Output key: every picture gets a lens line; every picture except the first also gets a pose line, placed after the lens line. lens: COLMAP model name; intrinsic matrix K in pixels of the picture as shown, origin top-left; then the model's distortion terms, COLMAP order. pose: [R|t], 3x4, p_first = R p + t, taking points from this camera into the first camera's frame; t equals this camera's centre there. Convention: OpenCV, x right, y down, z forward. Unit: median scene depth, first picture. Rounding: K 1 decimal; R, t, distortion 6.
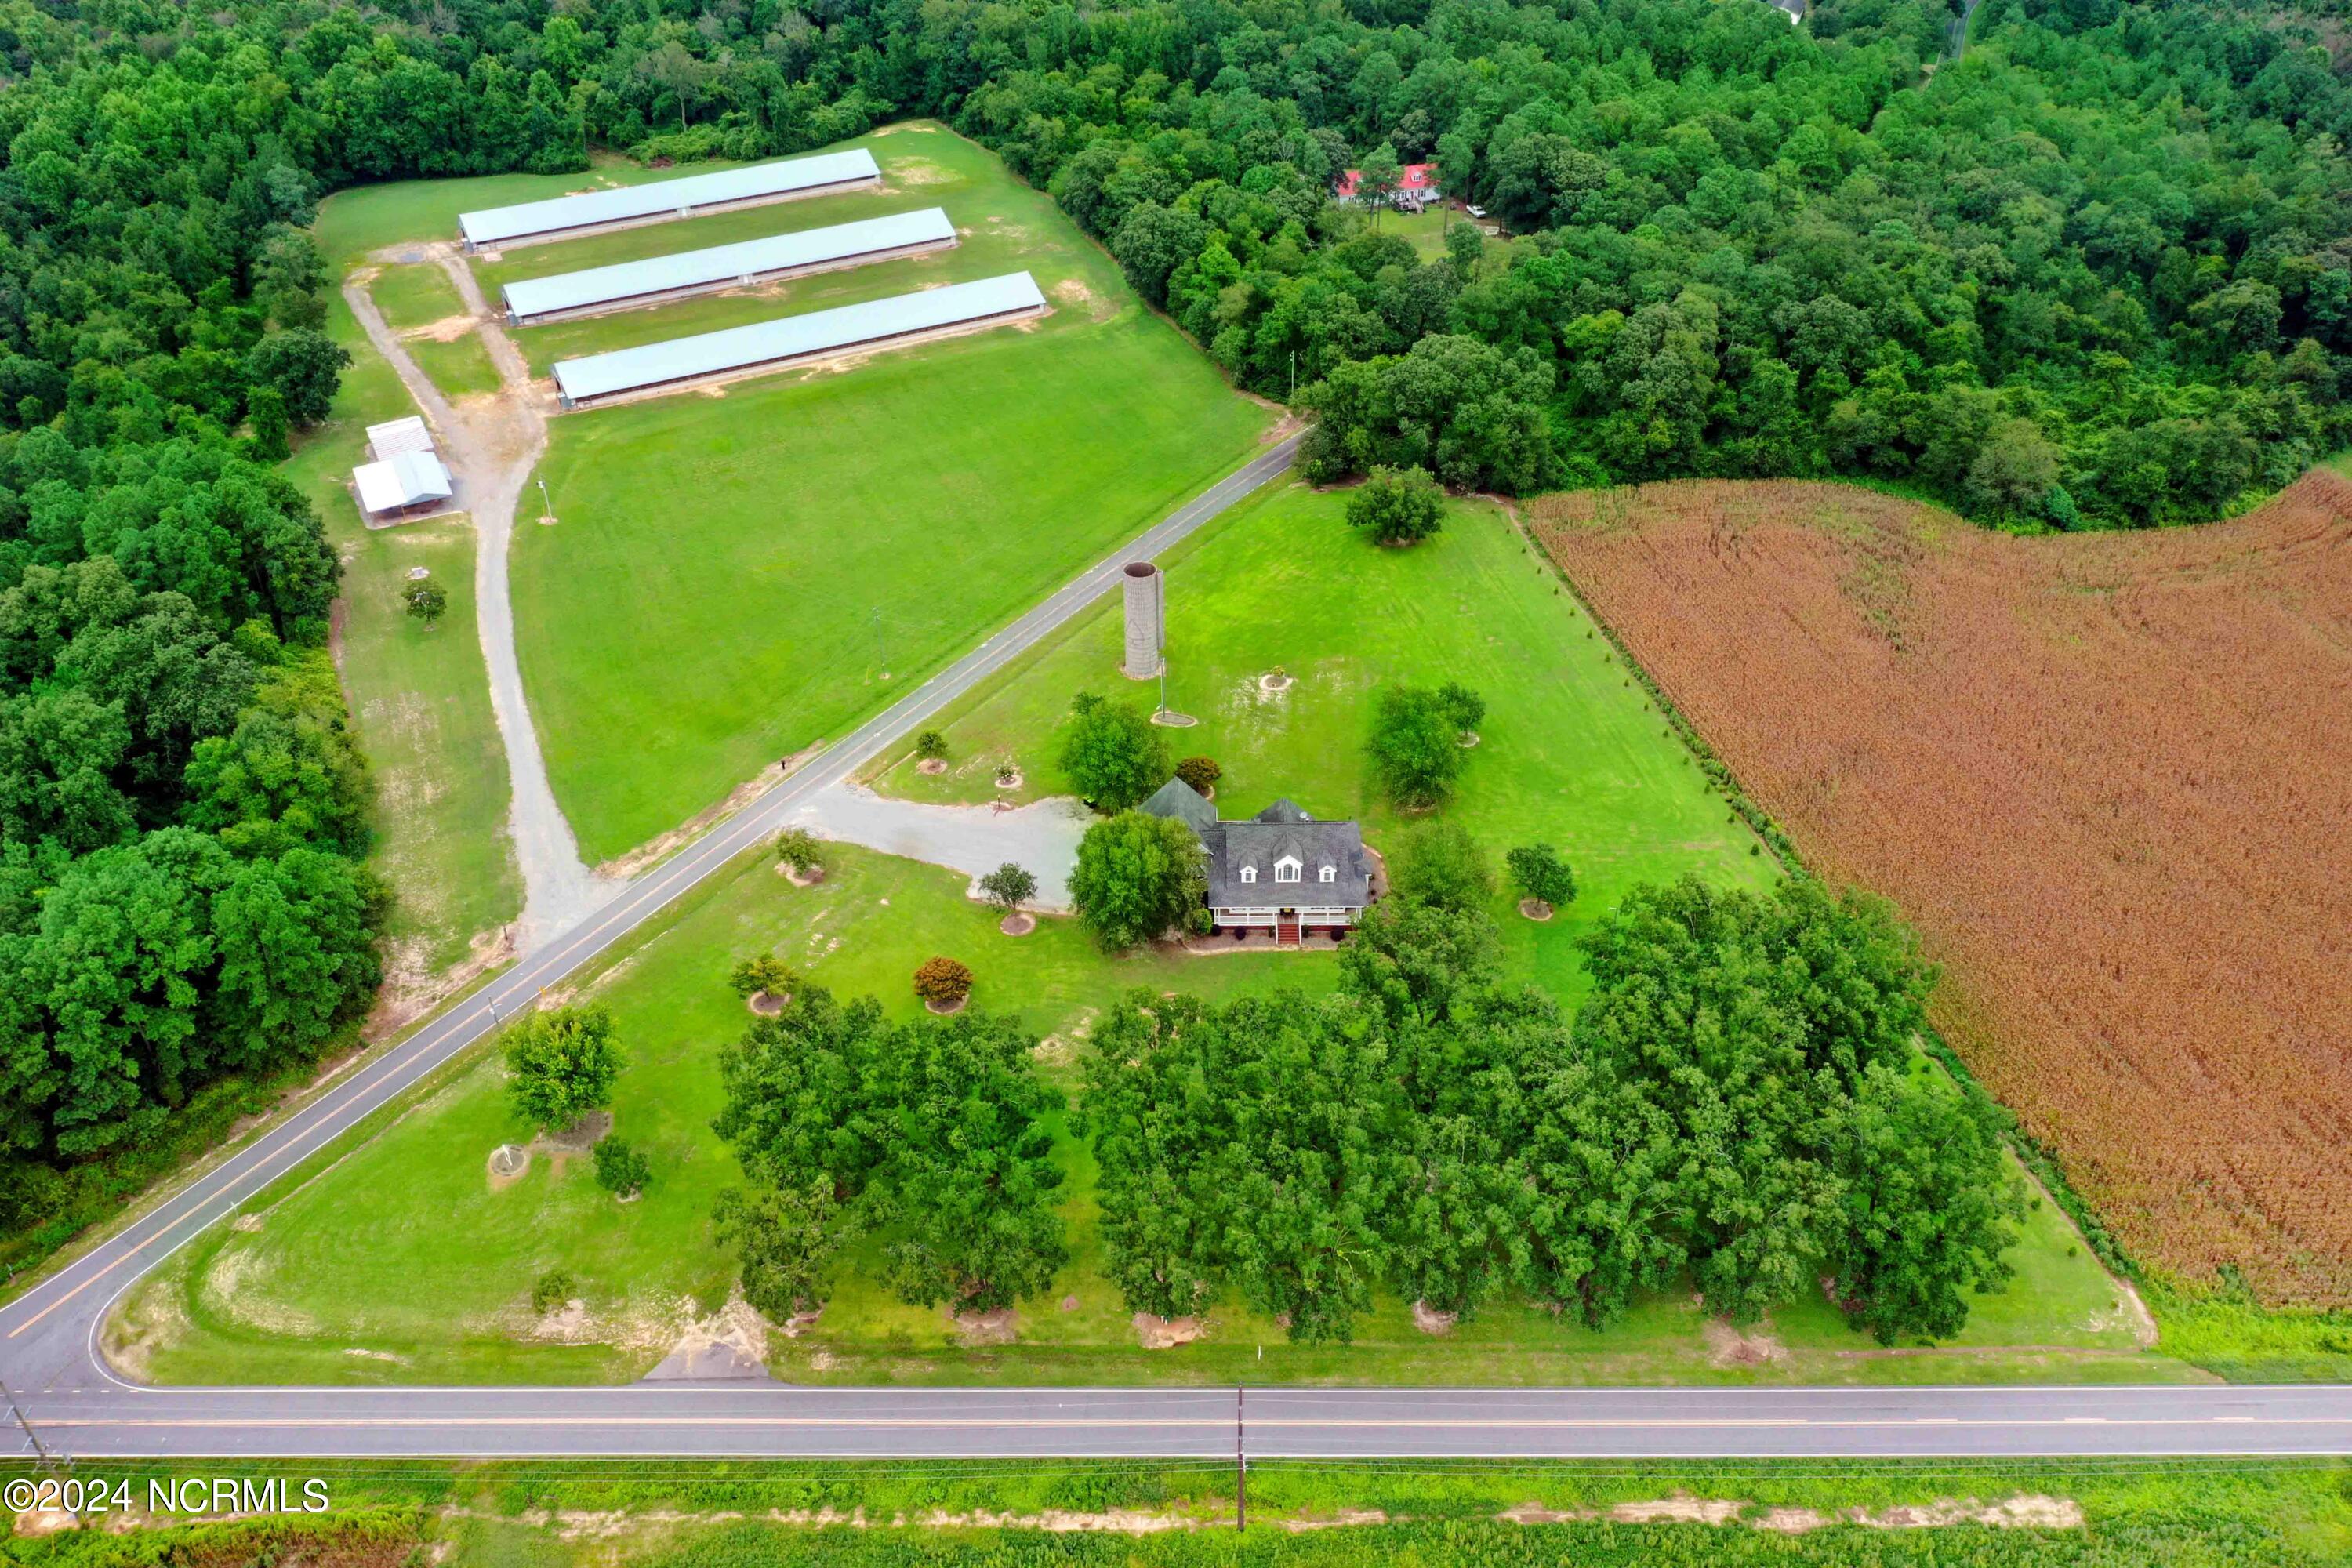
lens RADIAL K [[1844.9, 0, 1176.0], [0, 1844.9, 784.0], [0, 0, 1]] dist [0.005376, -0.001644]
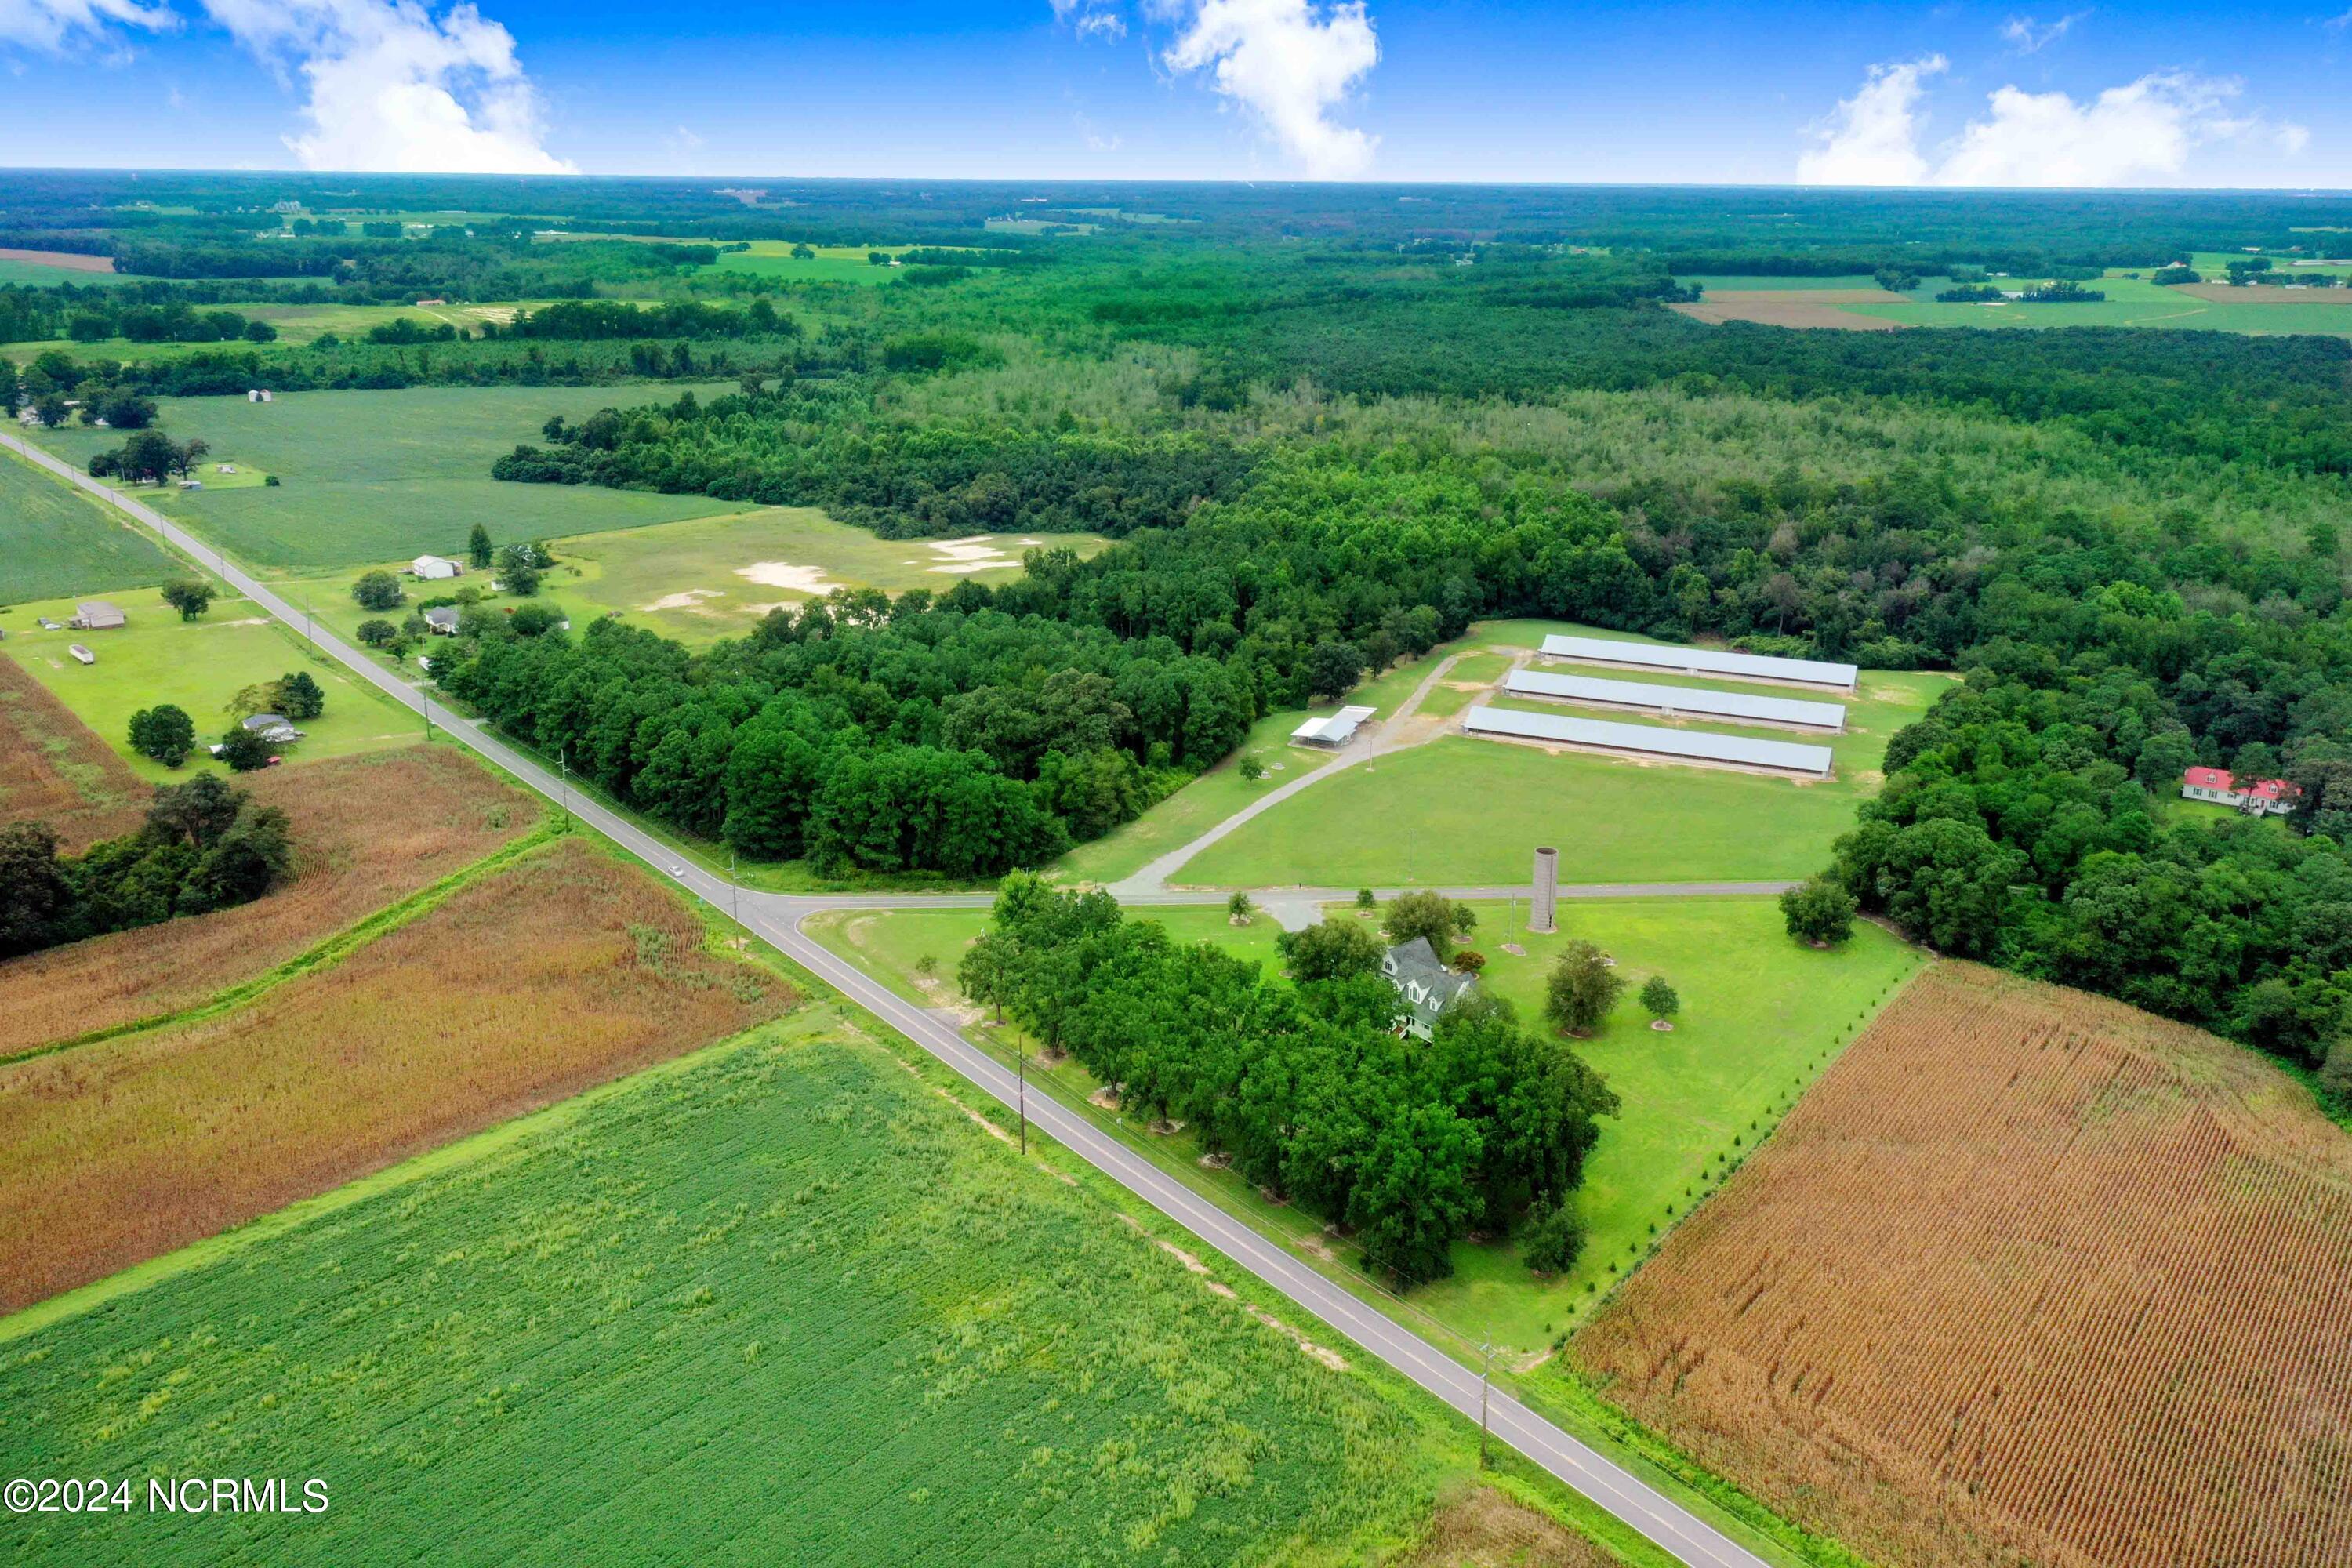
lens RADIAL K [[1844.9, 0, 1176.0], [0, 1844.9, 784.0], [0, 0, 1]] dist [0.005376, -0.001644]
pose [[0.632233, 0.262906, -0.728808, 0.863992], [-0.472631, 0.876242, -0.093912, 0.114062], [0.613922, 0.403832, 0.678247, -0.189340]]
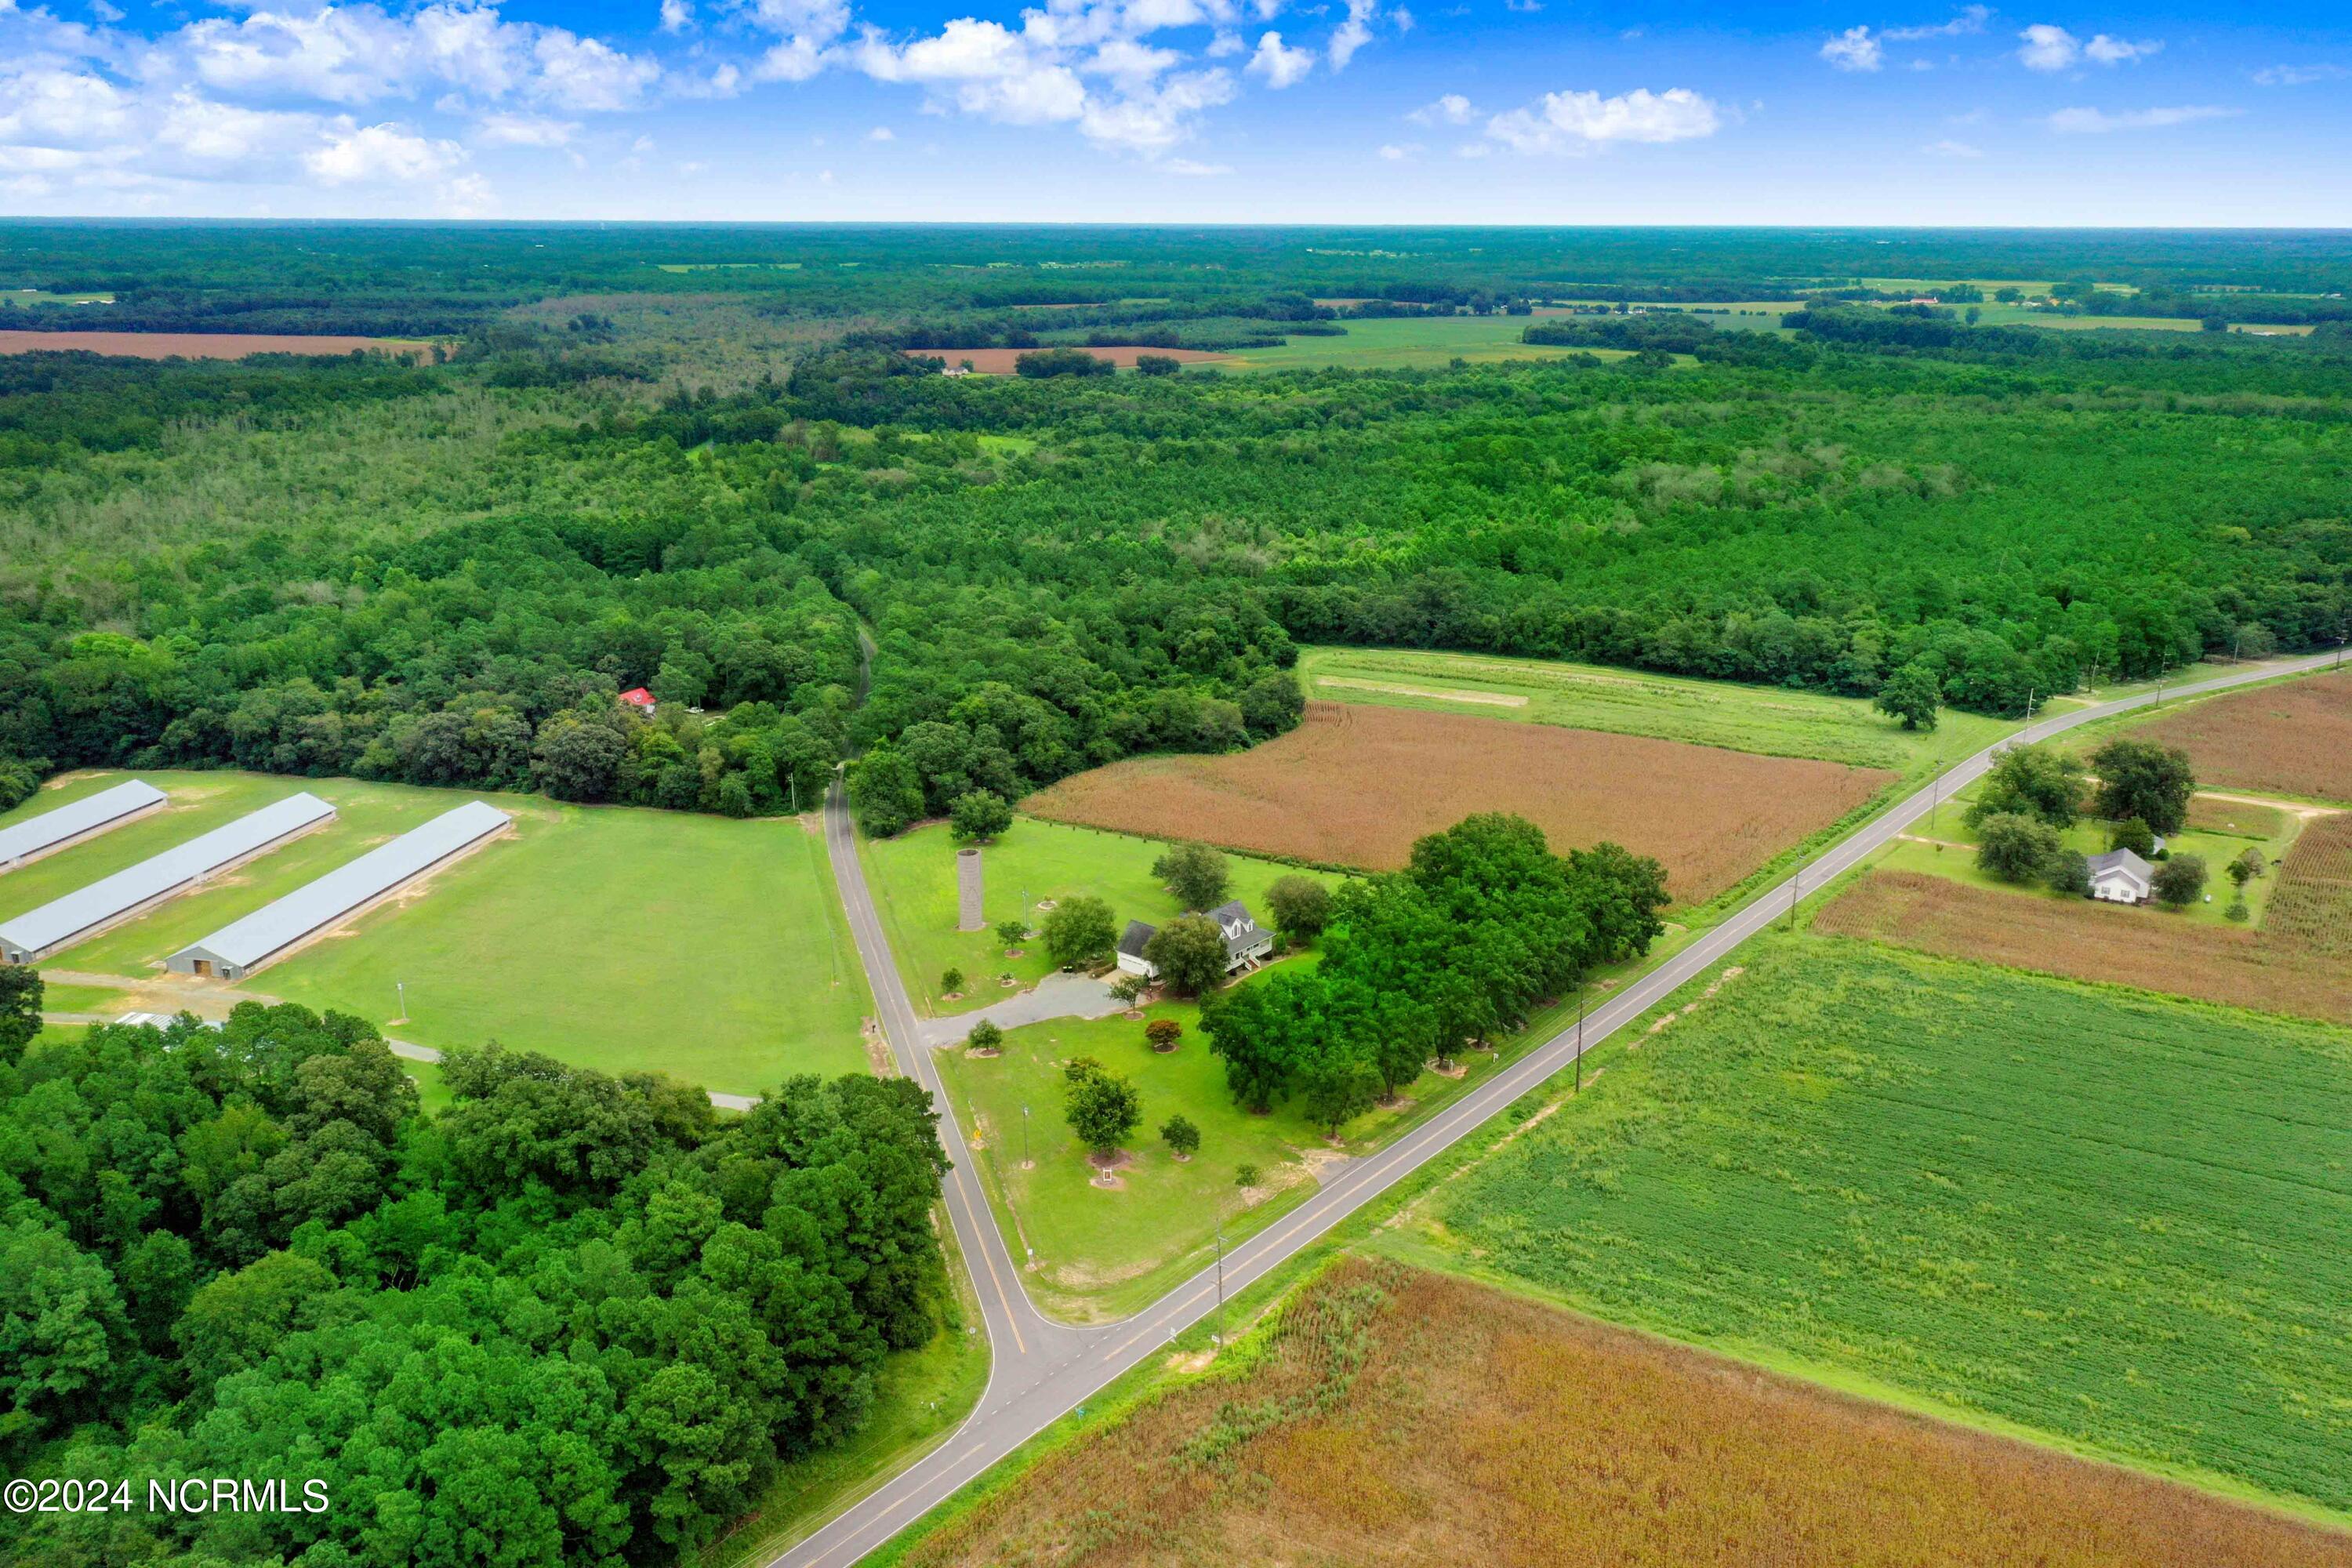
lens RADIAL K [[1844.9, 0, 1176.0], [0, 1844.9, 784.0], [0, 0, 1]] dist [0.005376, -0.001644]
pose [[0.630323, -0.211067, 0.747090, -1.056226], [0.447102, 0.885410, -0.127077, 0.103269], [-0.634659, 0.414125, 0.652463, -0.111997]]
